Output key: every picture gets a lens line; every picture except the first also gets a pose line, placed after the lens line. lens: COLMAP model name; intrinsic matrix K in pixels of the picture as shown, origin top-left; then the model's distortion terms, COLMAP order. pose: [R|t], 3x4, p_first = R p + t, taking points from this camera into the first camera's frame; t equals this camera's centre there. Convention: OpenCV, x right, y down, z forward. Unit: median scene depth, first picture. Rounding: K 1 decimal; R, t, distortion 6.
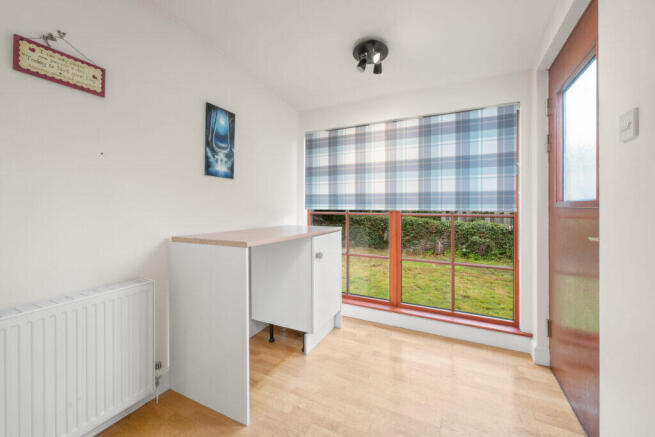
lens RADIAL K [[261.1, 0, 331.4], [0, 261.1, 203.8], [0, 0, 1]] dist [-0.002213, -0.000410]
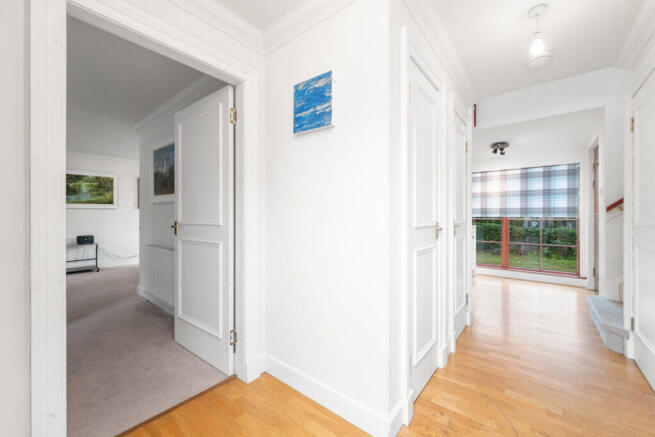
lens RADIAL K [[261.1, 0, 330.1], [0, 261.1, 215.8], [0, 0, 1]] dist [-0.002213, -0.000410]
pose [[0.976279, -0.004828, -0.216464, -0.668706], [0.007360, 0.999914, 0.010892, -0.016632], [0.216392, -0.012227, 0.976230, -1.273856]]
